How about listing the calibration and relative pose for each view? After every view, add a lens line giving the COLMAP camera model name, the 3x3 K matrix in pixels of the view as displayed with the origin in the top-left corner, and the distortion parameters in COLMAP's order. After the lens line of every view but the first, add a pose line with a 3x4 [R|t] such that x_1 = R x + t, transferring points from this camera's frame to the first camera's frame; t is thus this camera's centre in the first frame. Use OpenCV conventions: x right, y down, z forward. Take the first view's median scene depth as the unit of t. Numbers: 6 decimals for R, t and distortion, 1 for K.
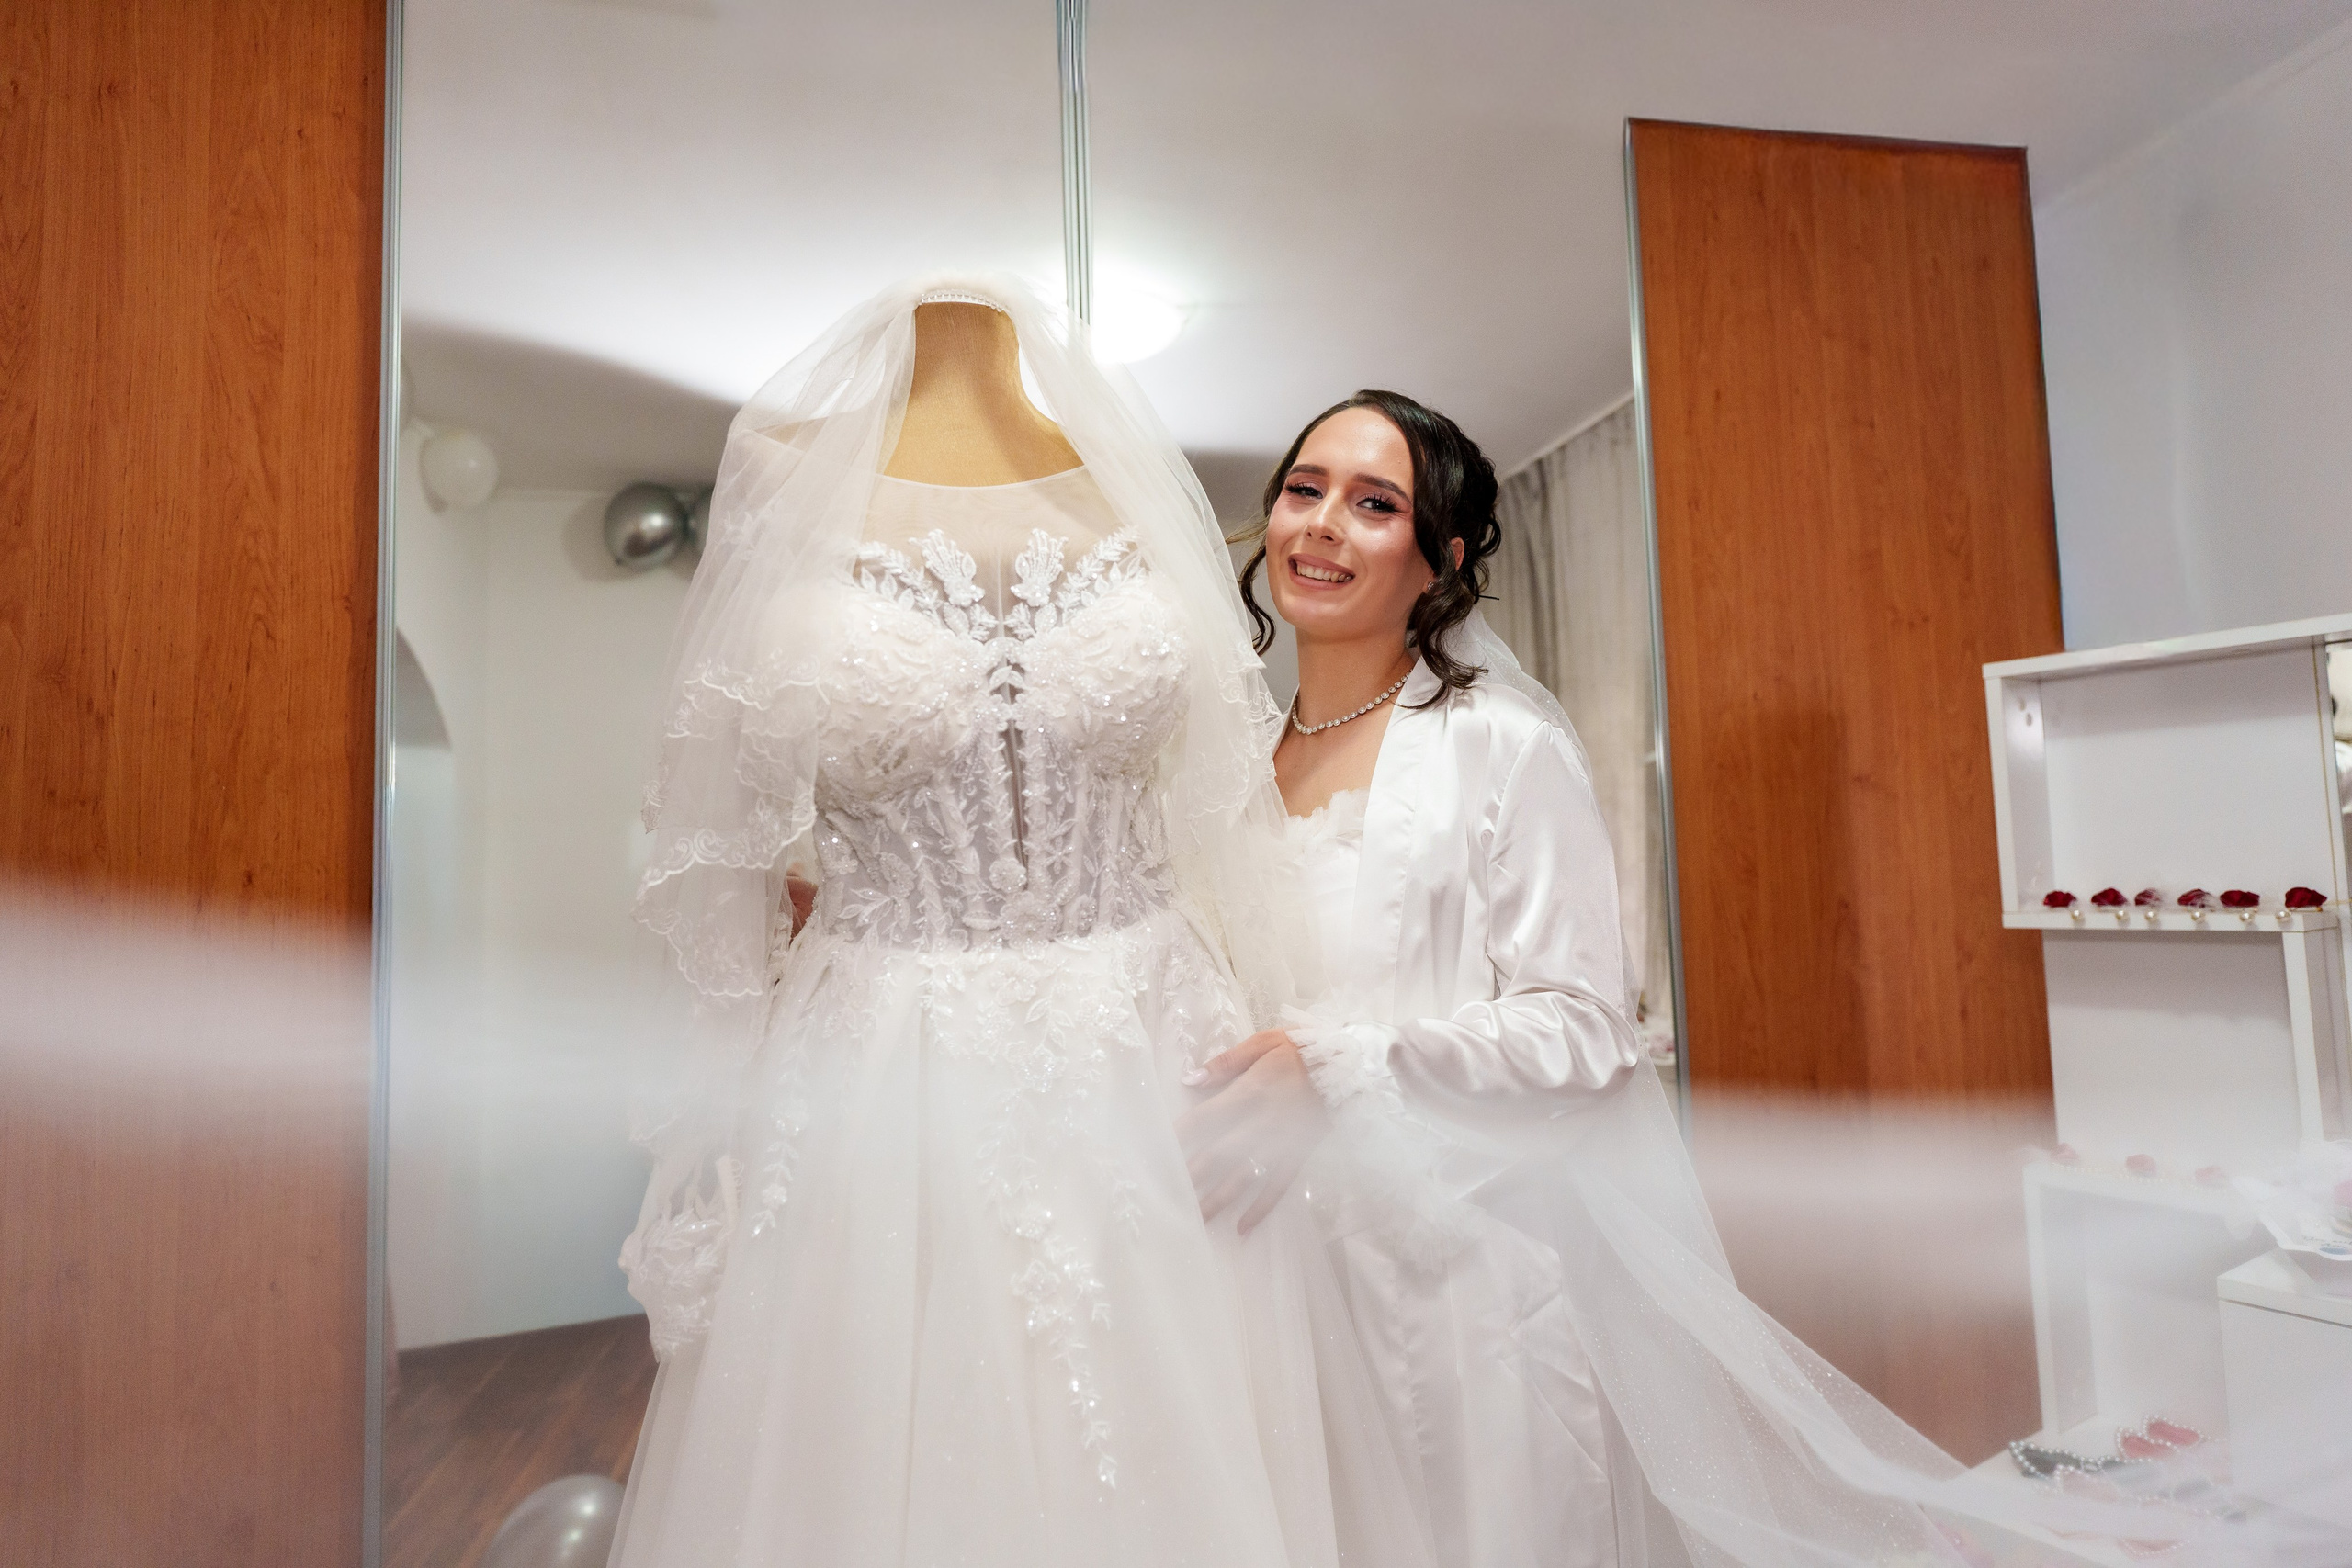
lens RADIAL K [[1265.7, 0, 1169.3], [0, 1265.7, 783.7], [0, 0, 1]] dist [0.002038, 0.000559]
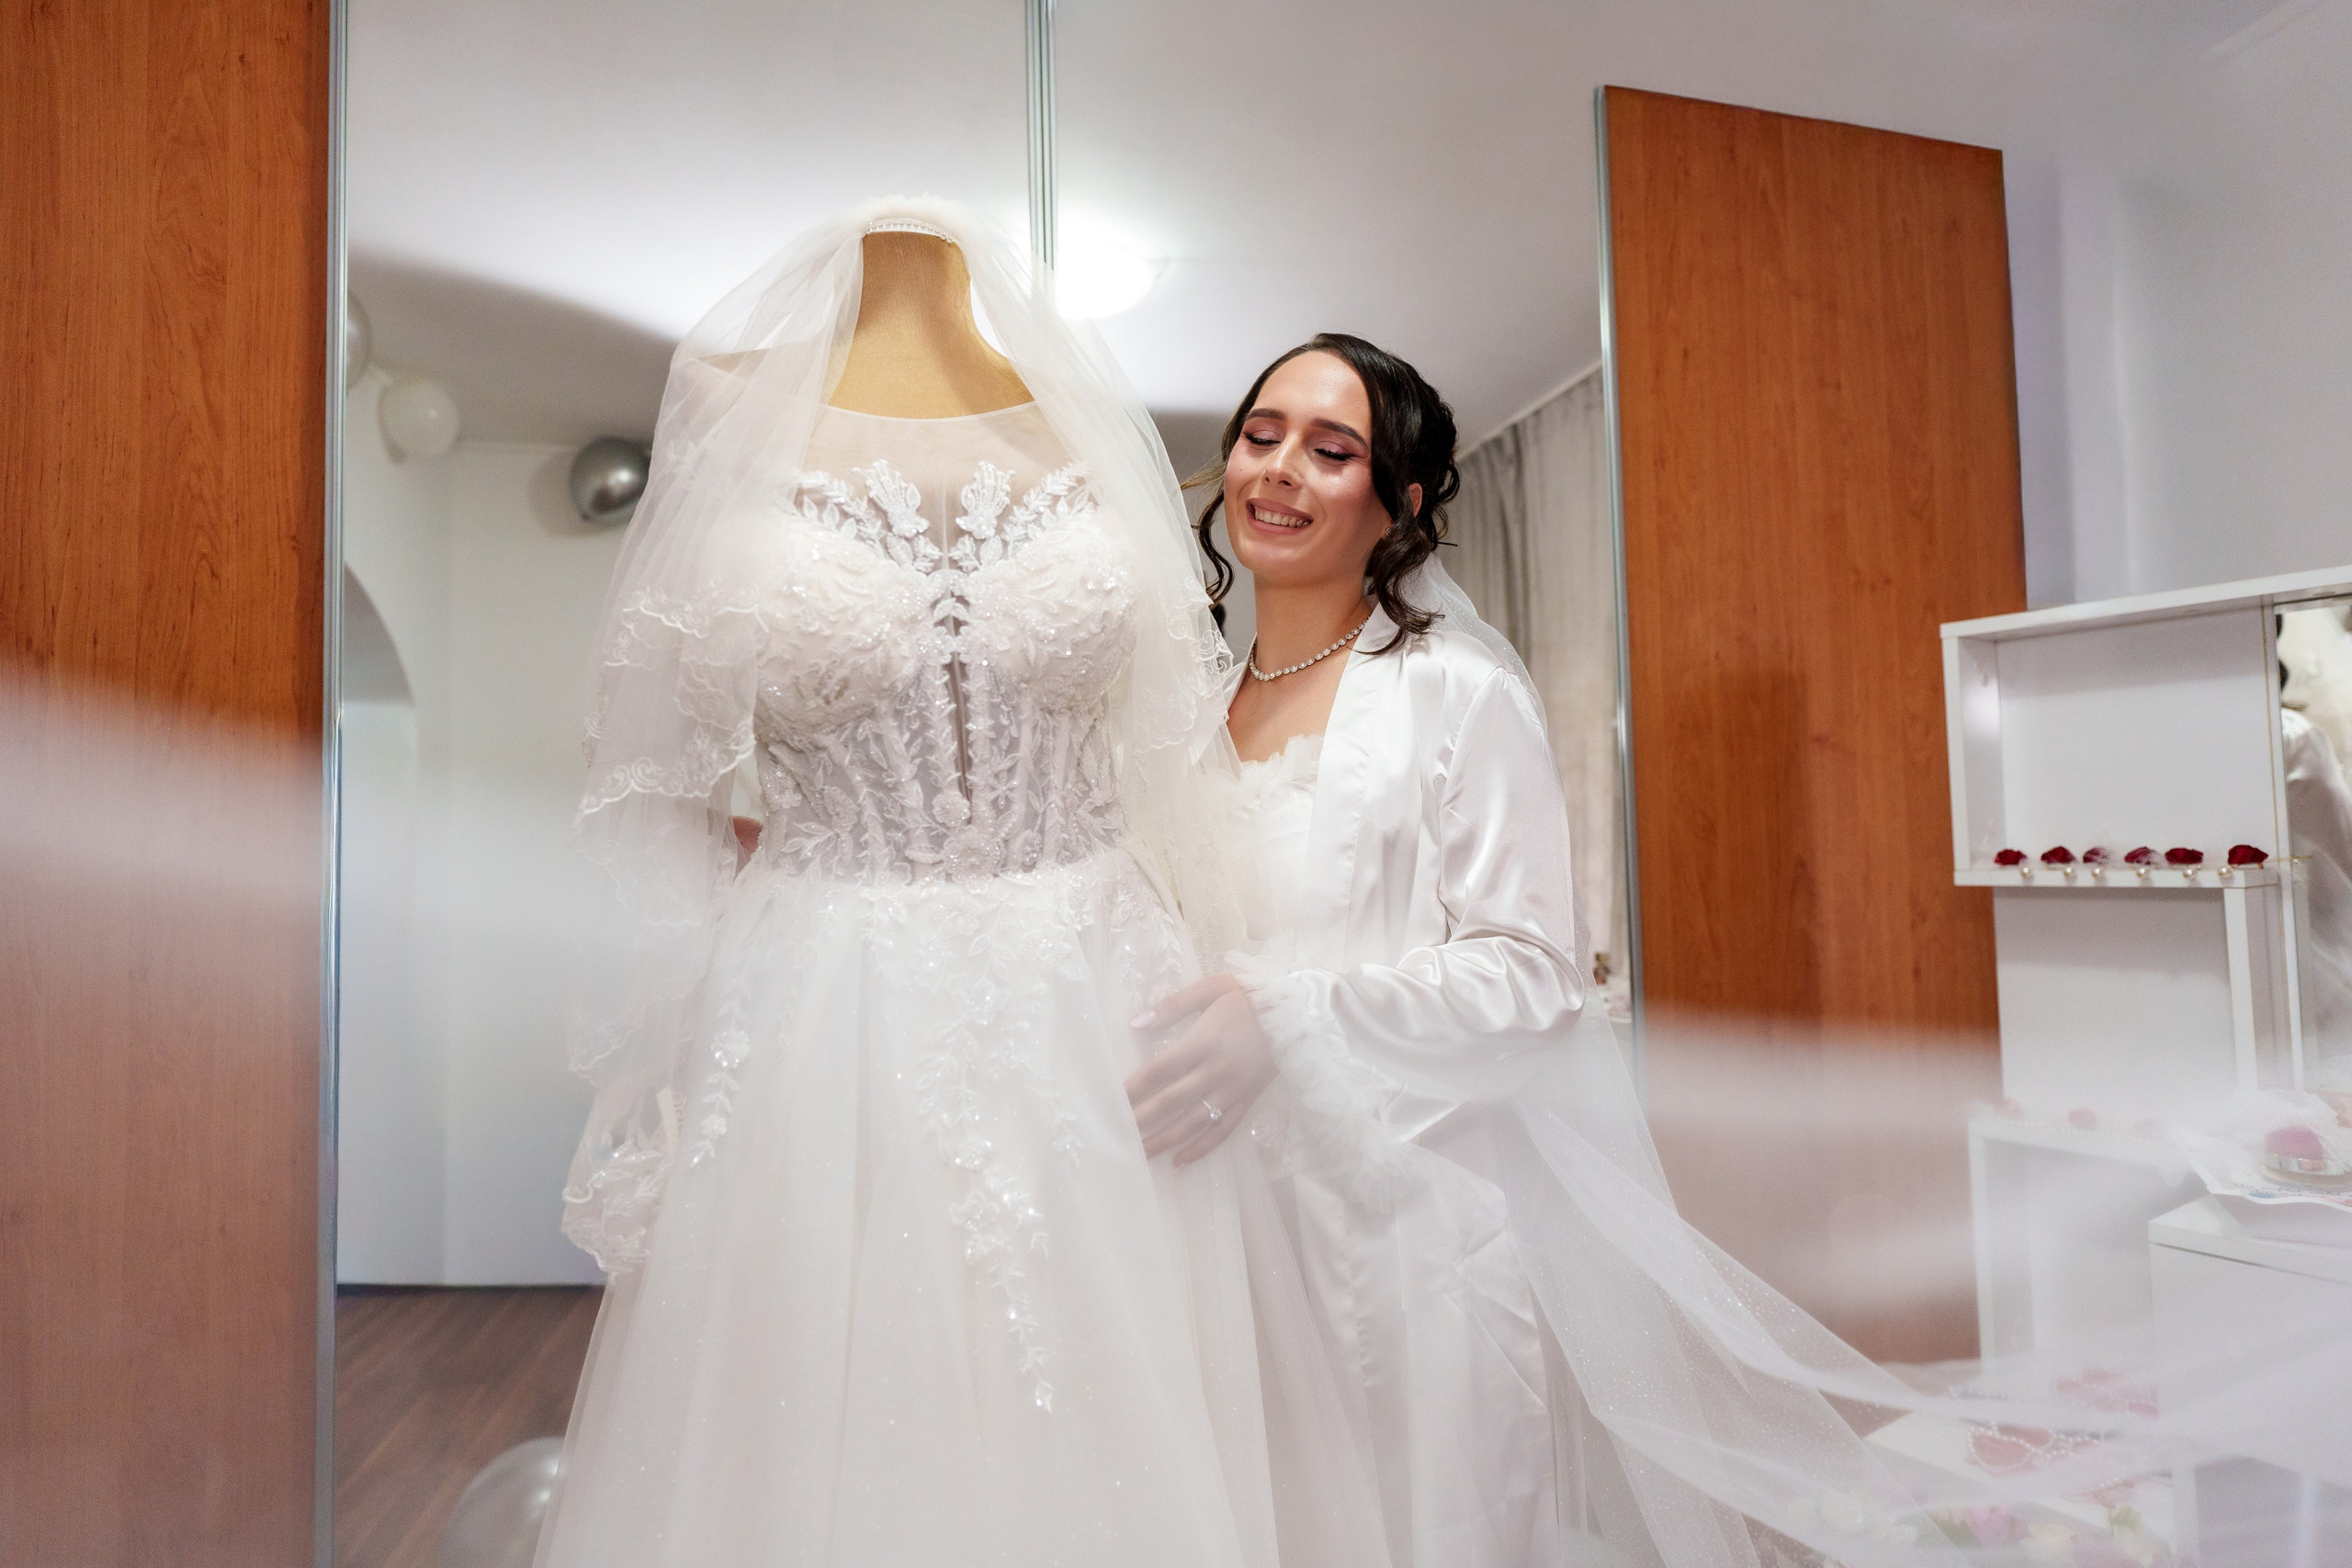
lens RADIAL K [[1265.7, 0, 1169.3], [0, 1265.7, 783.7], [0, 0, 1]] dist [0.002038, 0.000559]
pose [[0.999840, 0.007811, 0.016083, 0.025198], [-0.008170, 0.999716, 0.022401, 0.026034], [-0.015904, -0.022529, 0.999620, 0.001839]]
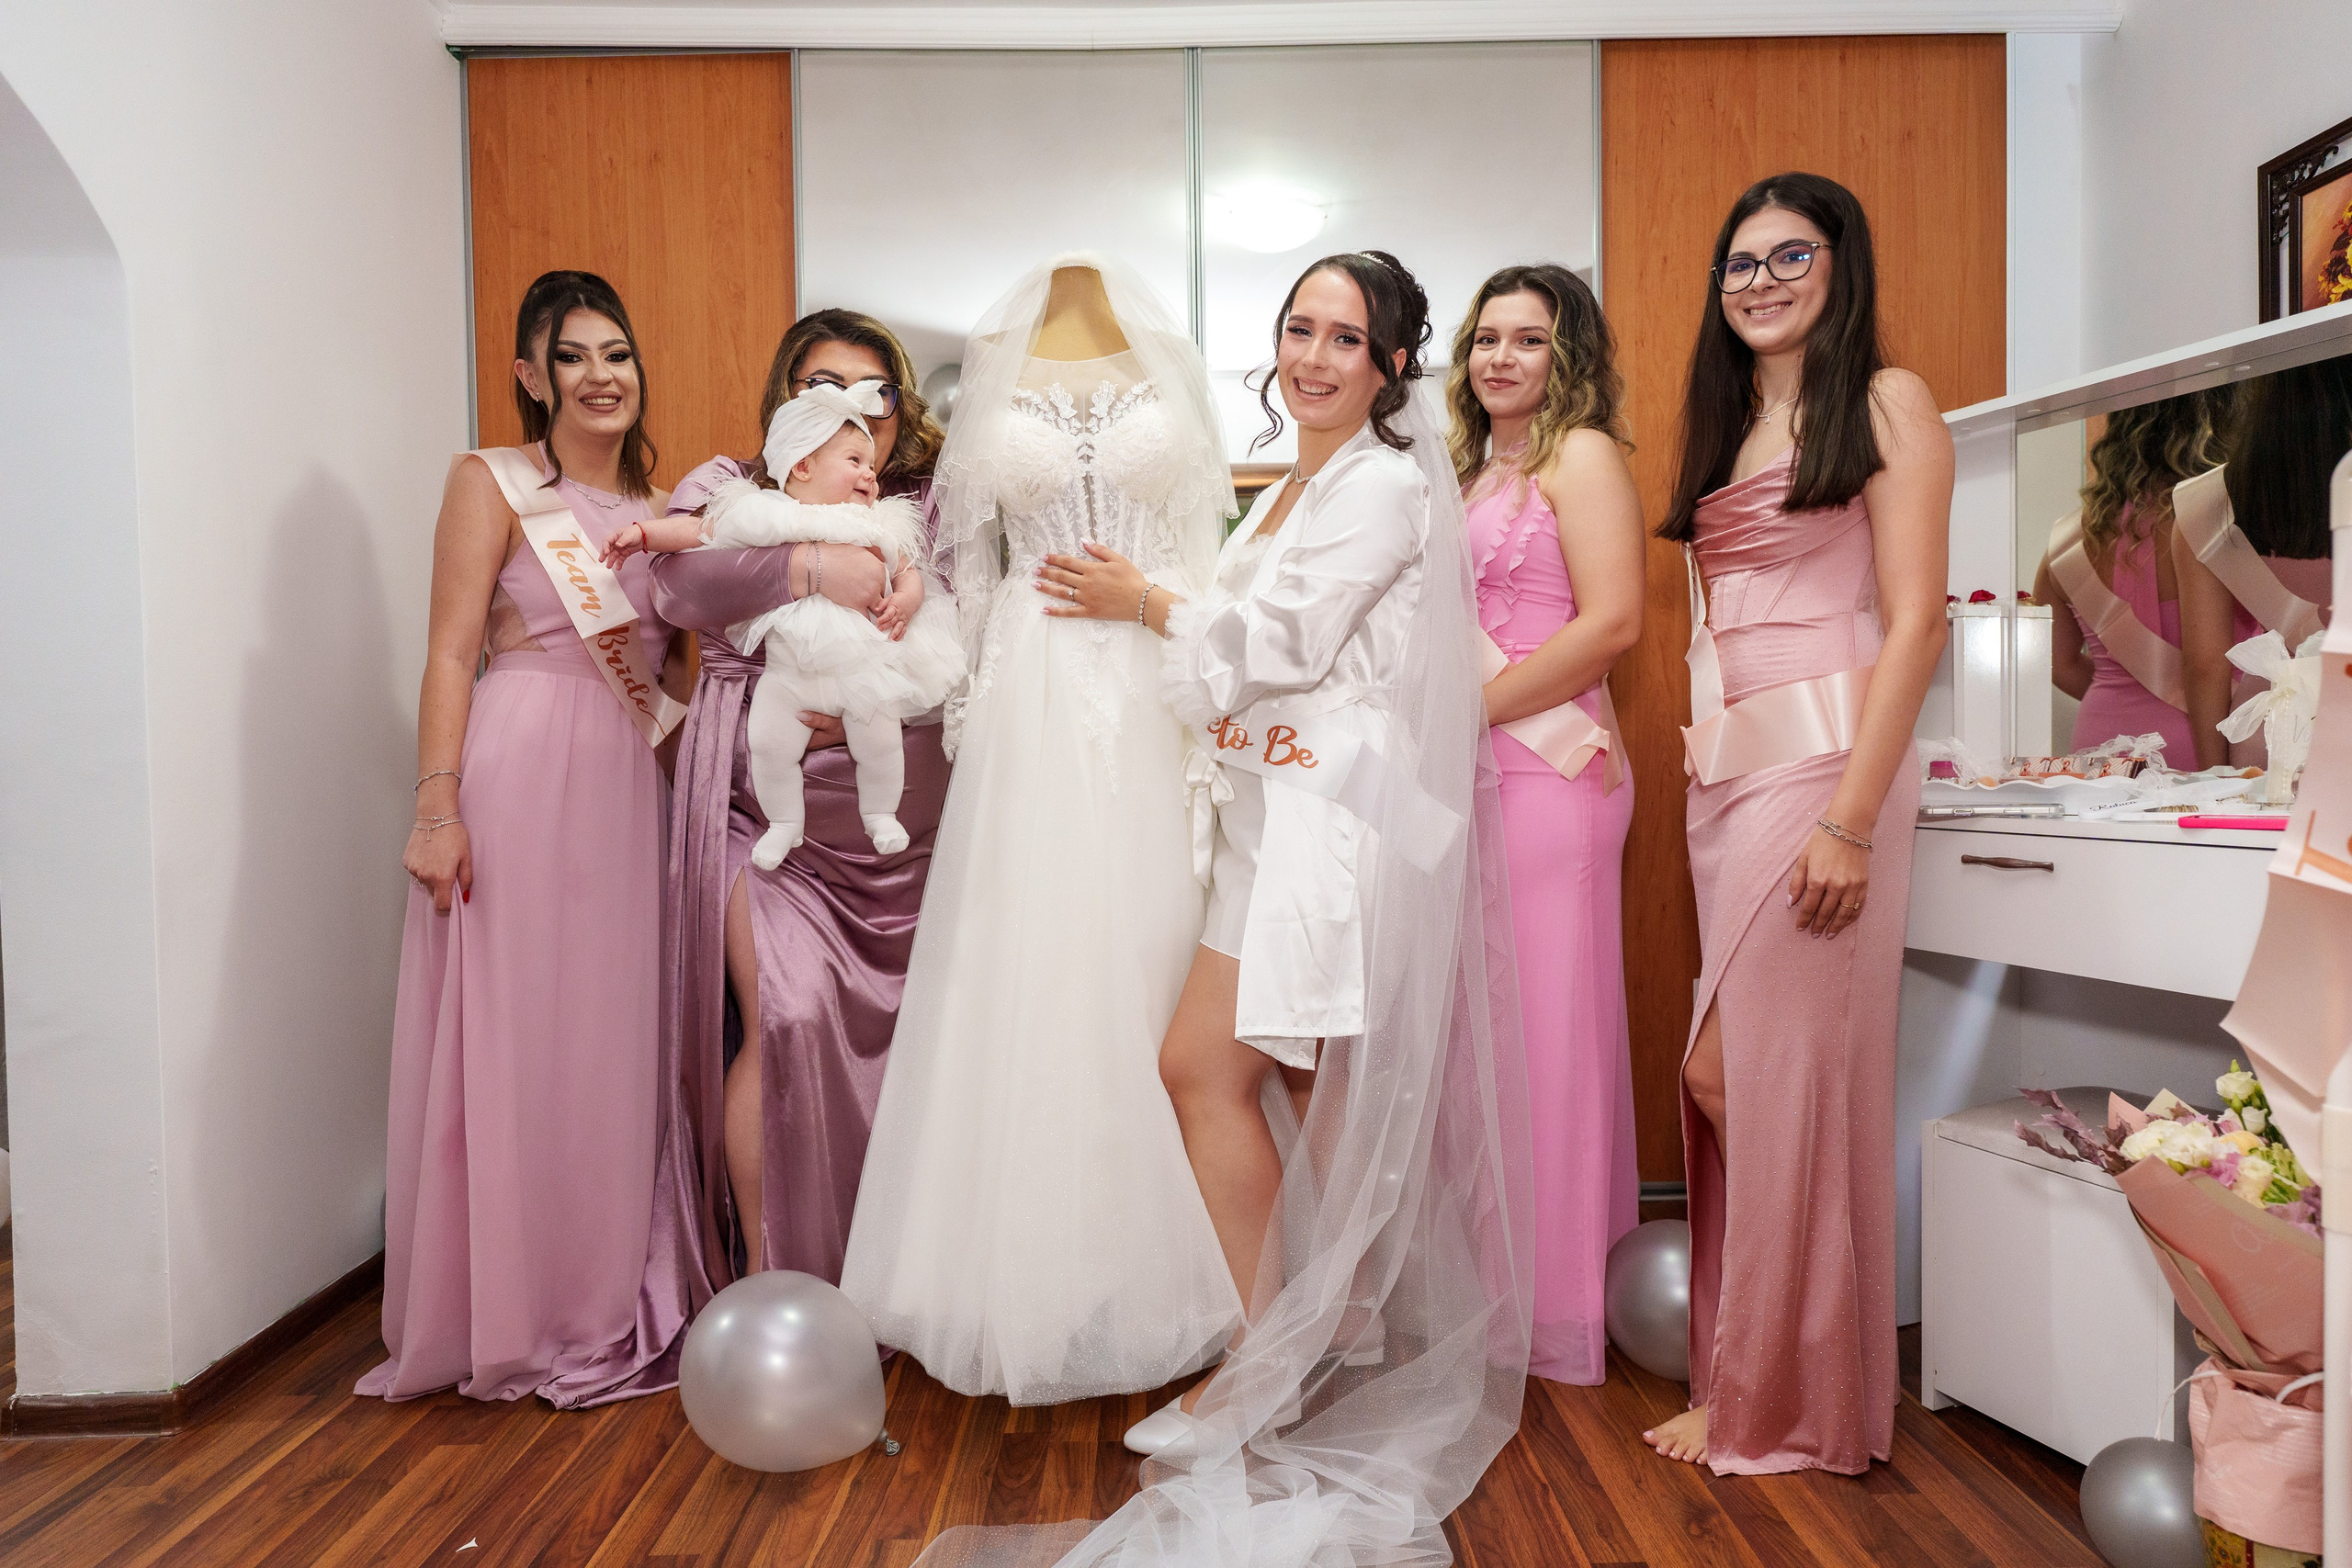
lens RADIAL K [[1265.7, 0, 1169.3], [0, 1265.7, 783.7], [0, 0, 1]] dist [0.002038, 0.000559]
pose [[0.973326, 0.023276, -0.228243, 0.467577], [0.000168, 0.994768, 0.102162, 0.234944], [0.229427, -0.099475, 0.968229, -1.011780]]
